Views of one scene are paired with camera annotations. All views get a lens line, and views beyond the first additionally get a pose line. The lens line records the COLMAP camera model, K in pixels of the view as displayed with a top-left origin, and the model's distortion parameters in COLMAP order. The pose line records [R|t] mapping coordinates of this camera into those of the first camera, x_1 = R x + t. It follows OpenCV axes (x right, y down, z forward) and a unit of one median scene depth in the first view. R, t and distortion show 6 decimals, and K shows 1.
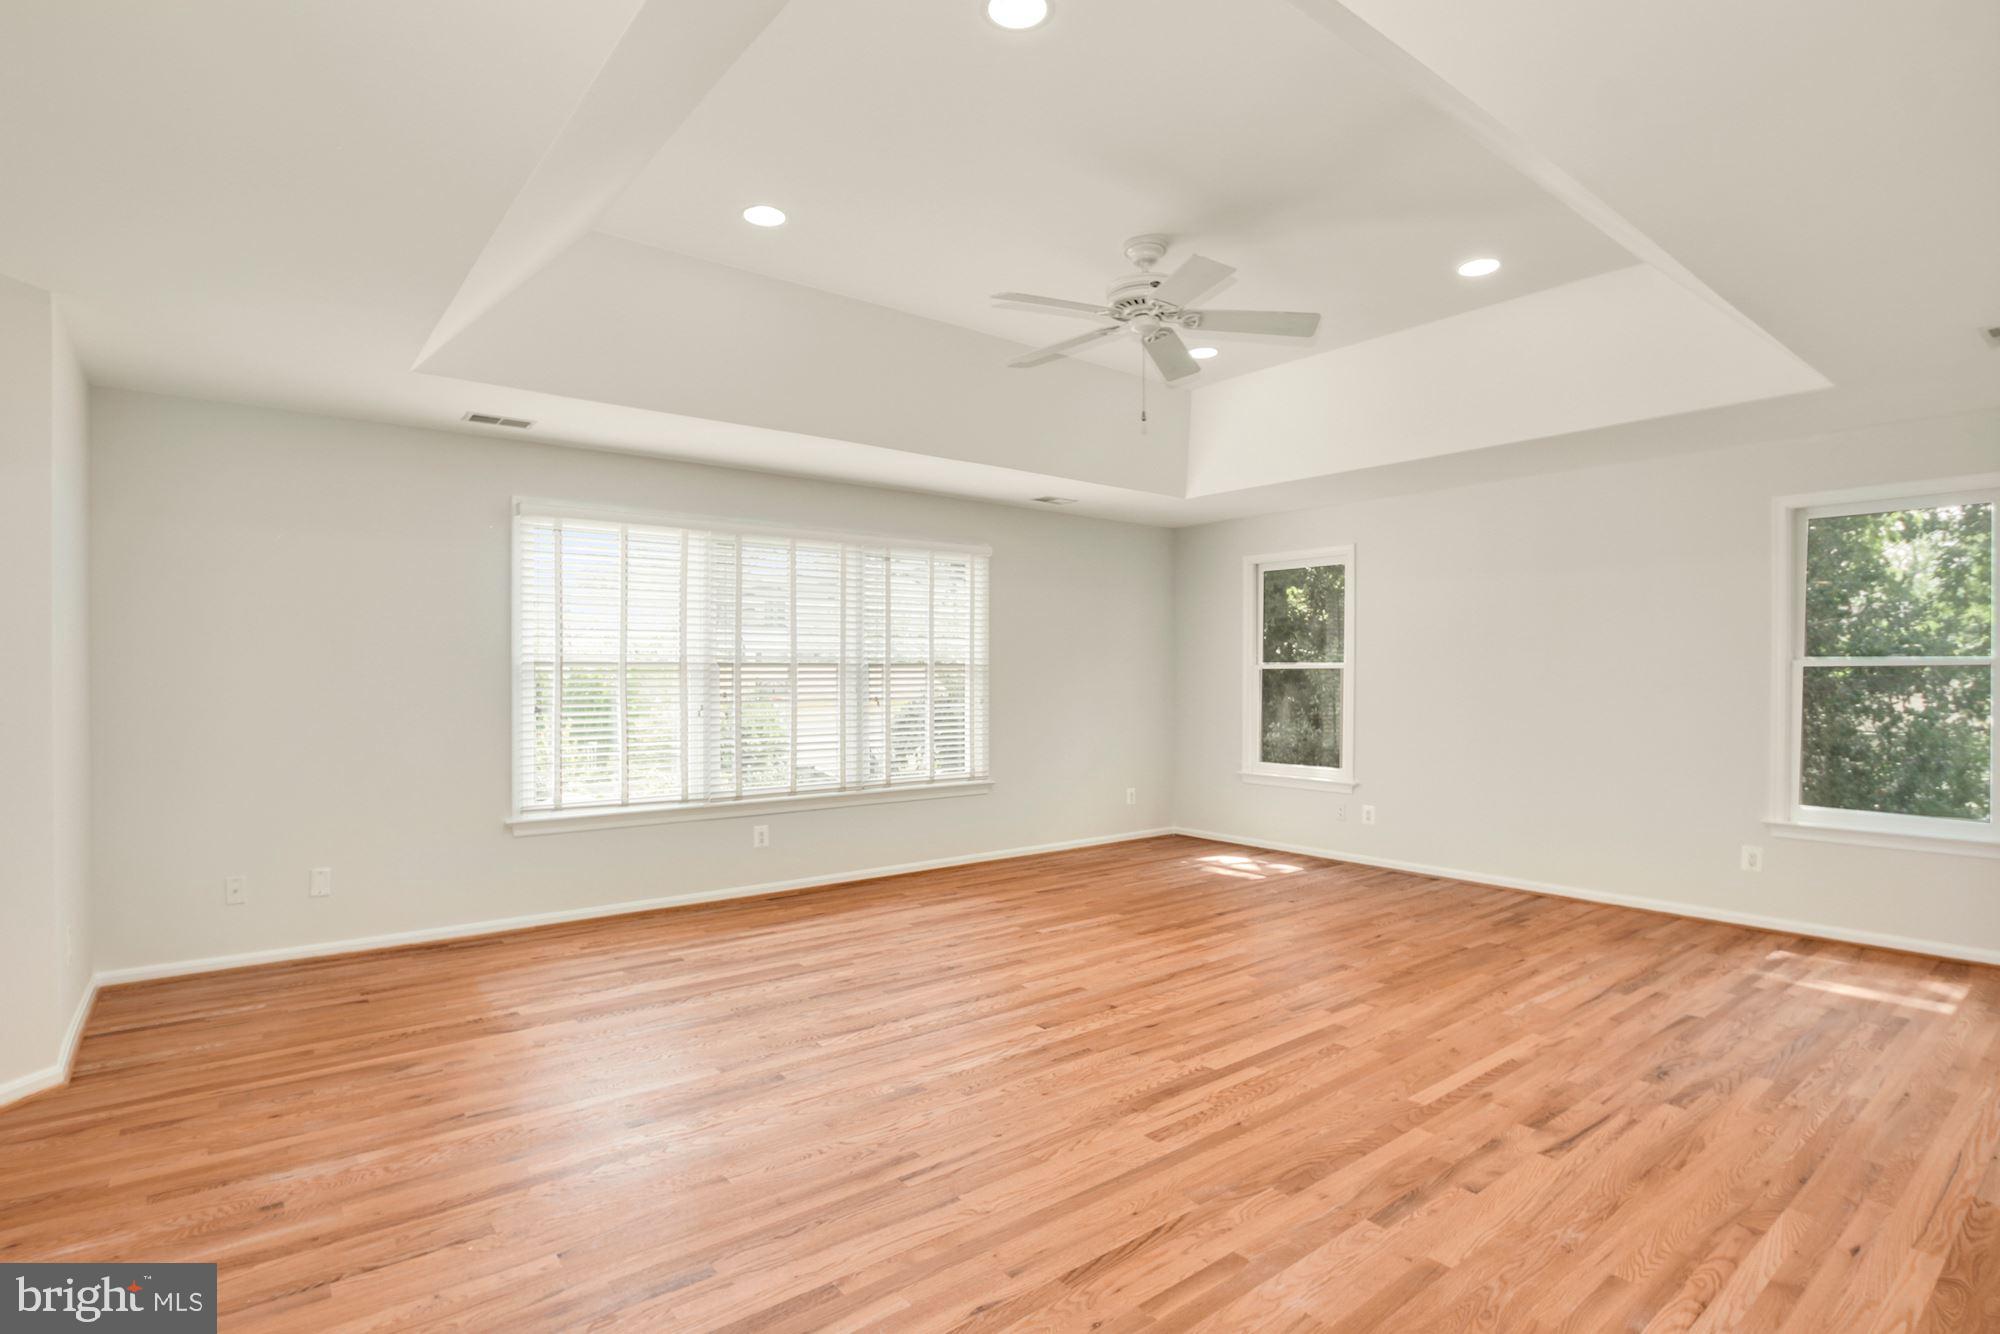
lens RADIAL K [[967.6, 0, 1037.1], [0, 967.6, 688.7], [0, 0, 1]] dist [-0.018057, 0.000692]
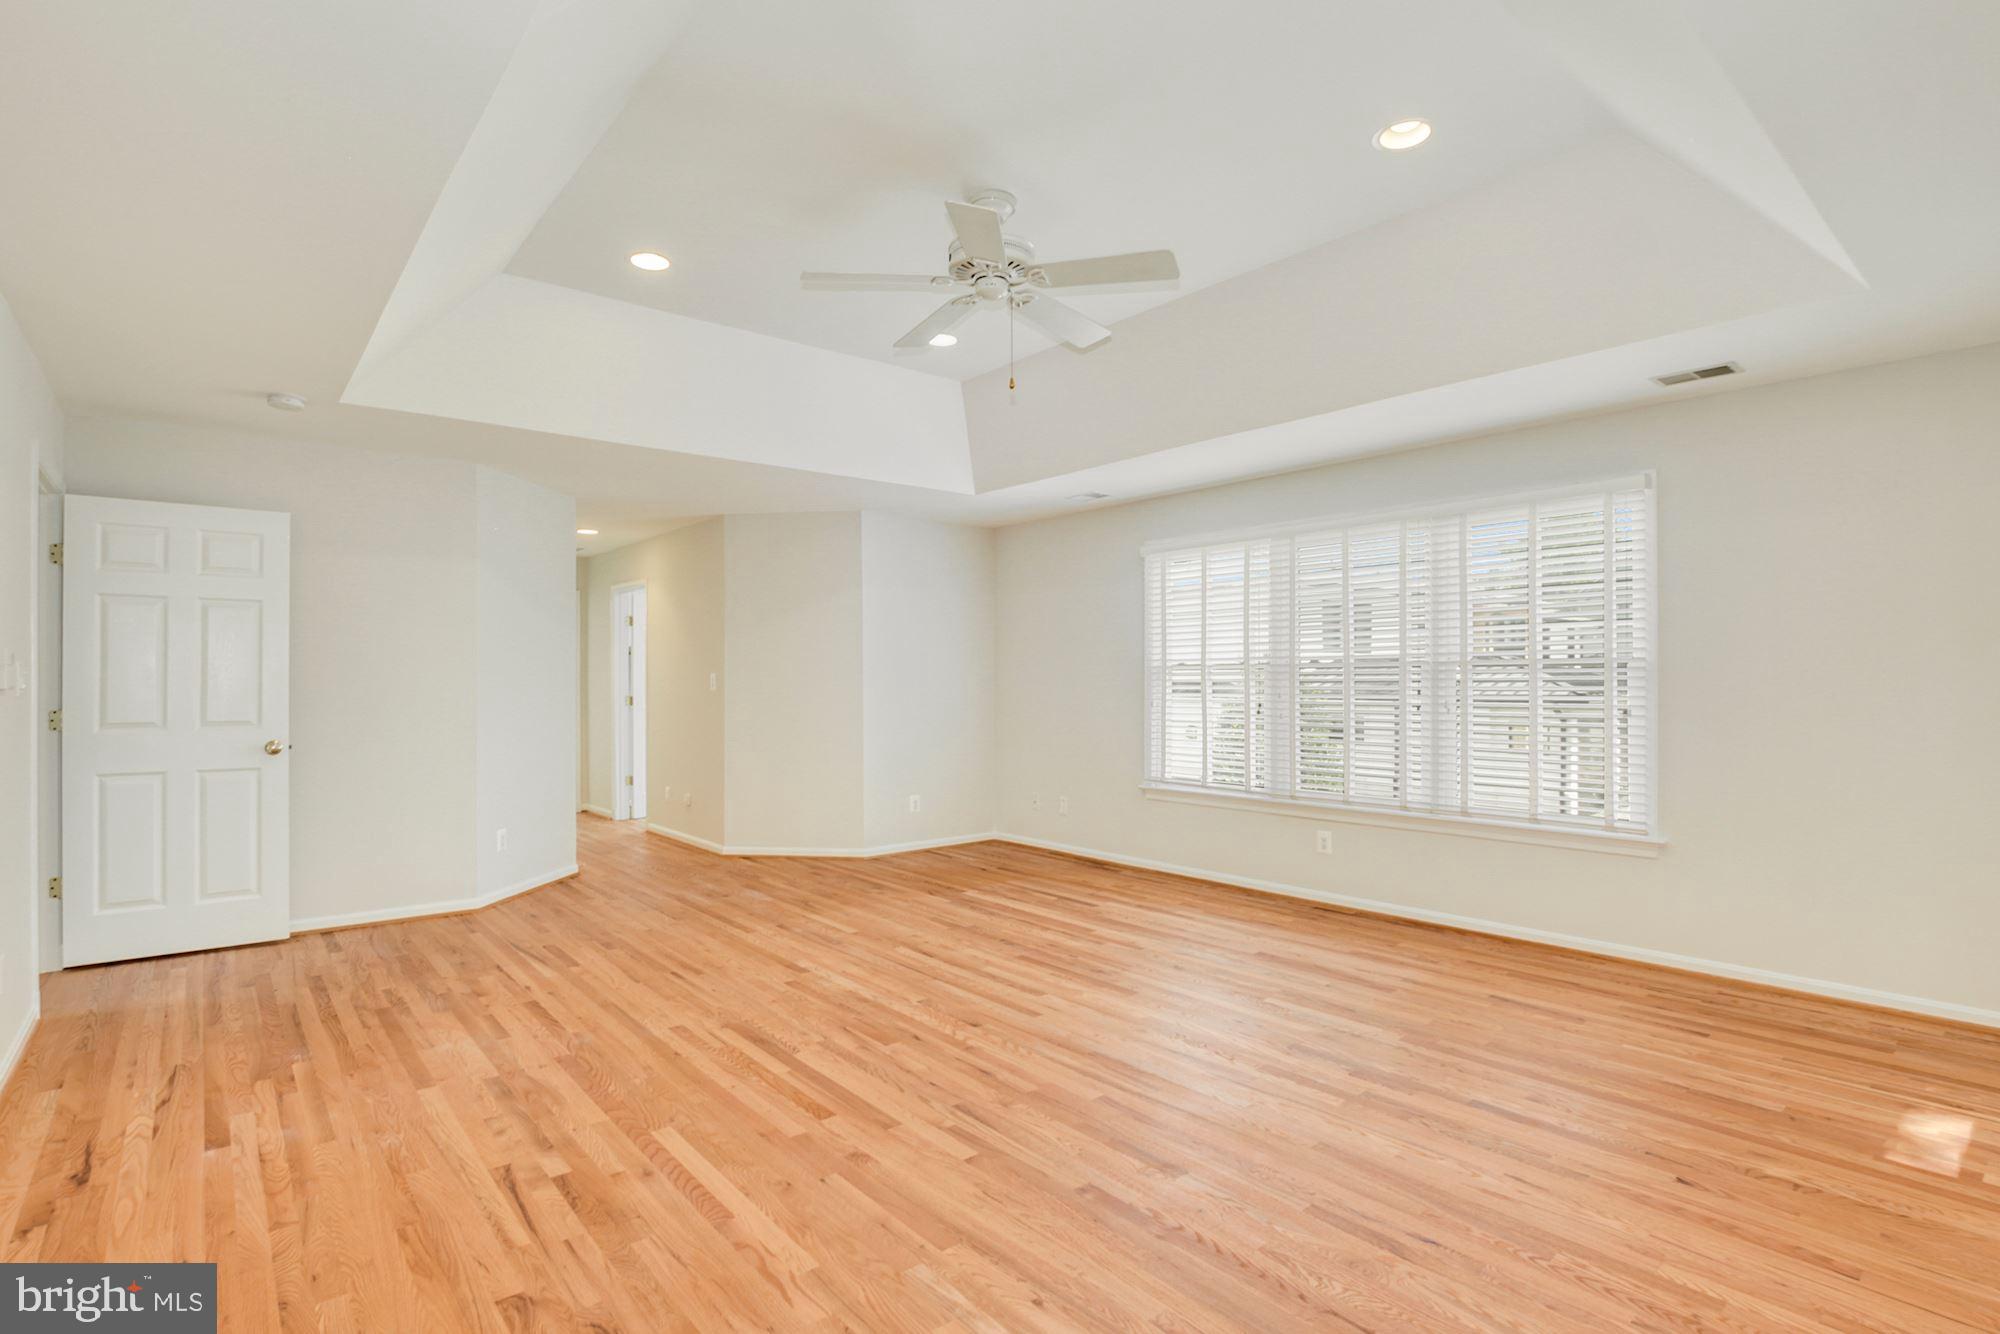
lens RADIAL K [[967.6, 0, 1004.3], [0, 967.6, 672.3], [0, 0, 1]] dist [-0.018057, 0.000692]
pose [[0.013498, -0.011323, -0.999845, 1.214108], [-0.006858, 0.999911, -0.011416, -0.006734], [0.999885, 0.007011, 0.013419, 1.195037]]
